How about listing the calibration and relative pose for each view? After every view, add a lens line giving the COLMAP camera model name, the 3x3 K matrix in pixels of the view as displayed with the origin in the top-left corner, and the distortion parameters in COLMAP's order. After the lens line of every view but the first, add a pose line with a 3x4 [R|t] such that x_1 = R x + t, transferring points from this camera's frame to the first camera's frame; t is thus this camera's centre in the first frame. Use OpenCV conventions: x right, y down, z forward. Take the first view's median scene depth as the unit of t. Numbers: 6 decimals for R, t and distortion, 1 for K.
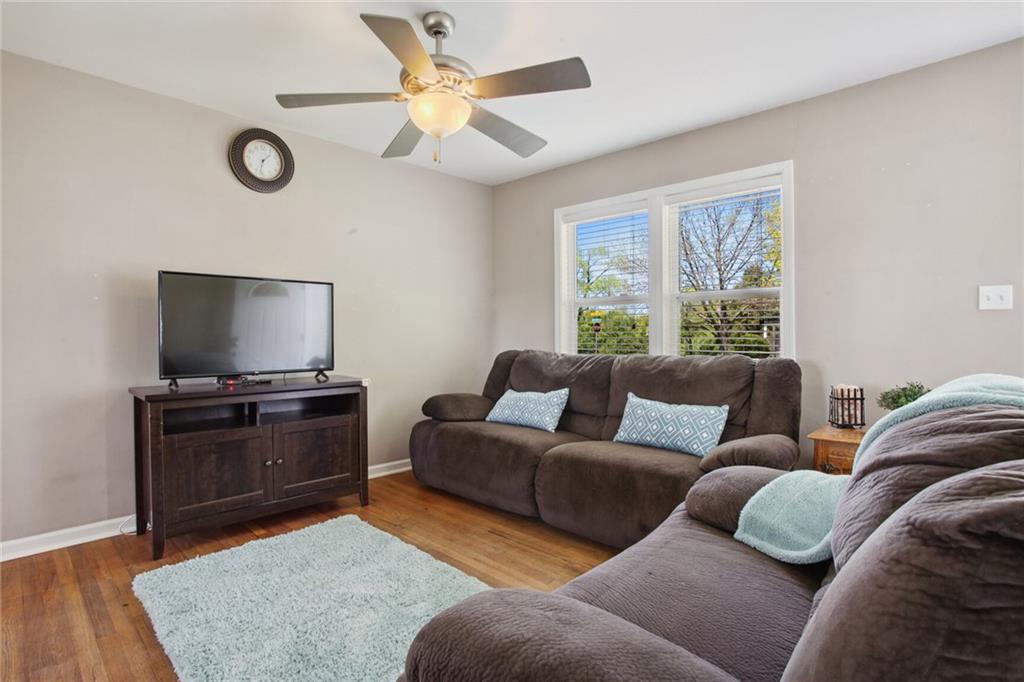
lens RADIAL K [[521.0, 0, 510.7], [0, 521.0, 334.8], [0, 0, 1]] dist [-0.004721, 0.000316]
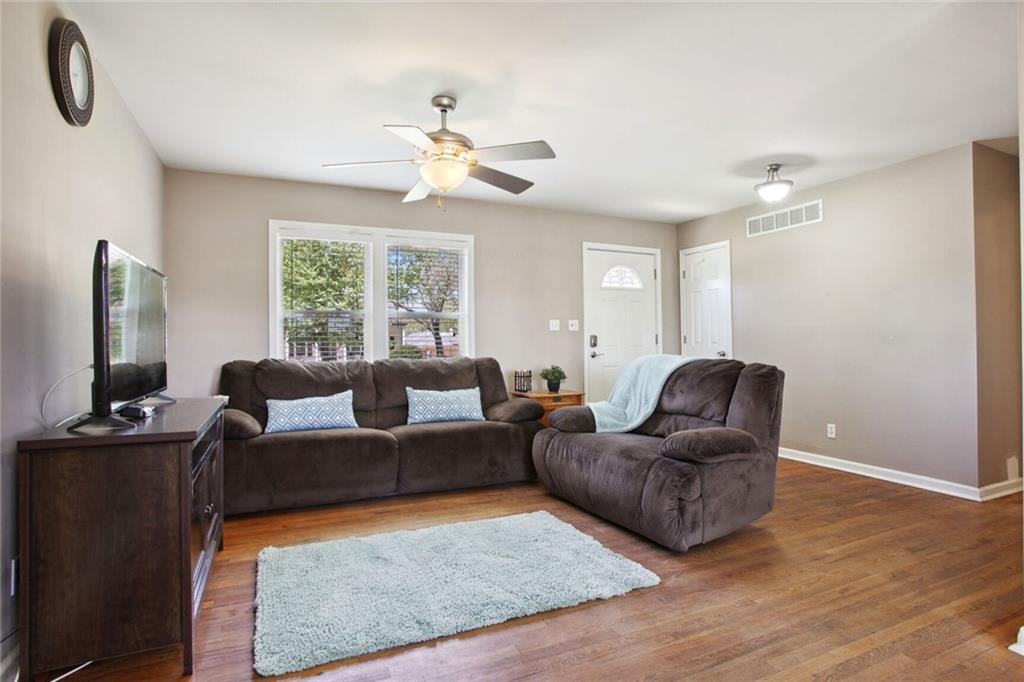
lens RADIAL K [[527.5, 0, 513.0], [0, 527.5, 341.3], [0, 0, 1]] dist [0.001173, 0.000184]
pose [[0.384335, -0.003479, 0.923187, -0.968603], [0.004098, 0.999989, 0.002062, -0.007242], [-0.923185, 0.002991, 0.384345, 0.255995]]
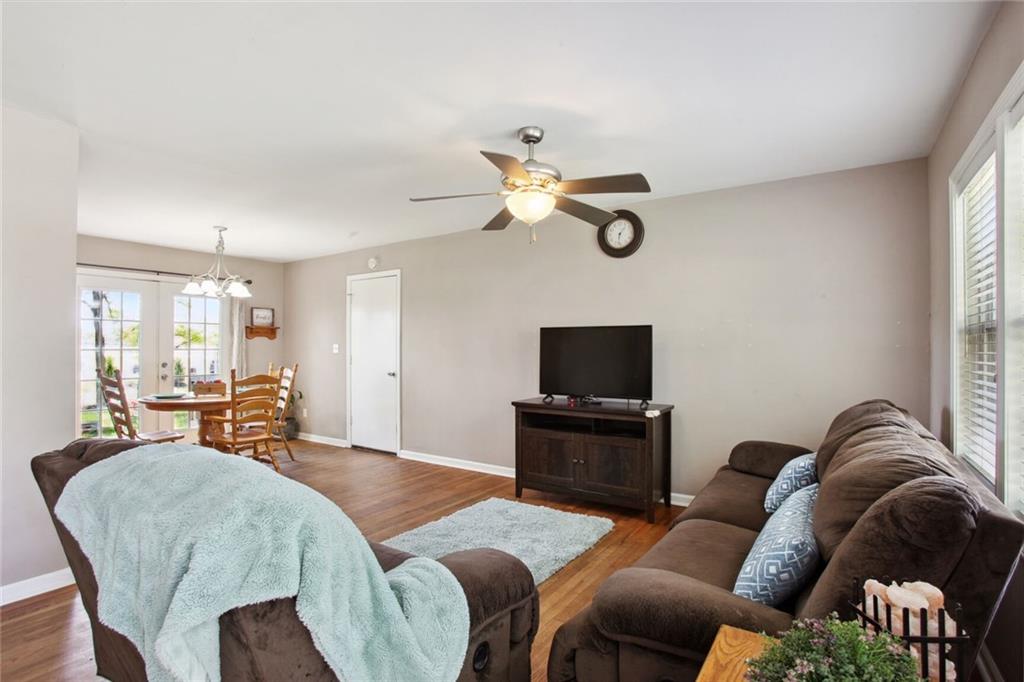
lens RADIAL K [[521.0, 0, 510.4], [0, 521.0, 341.6], [0, 0, 1]] dist [-0.004721, 0.000316]
pose [[0.183046, -0.002197, -0.983102, 0.858890], [0.002988, 0.999994, -0.001678, -0.070652], [0.983100, -0.002630, 0.183051, 0.554257]]
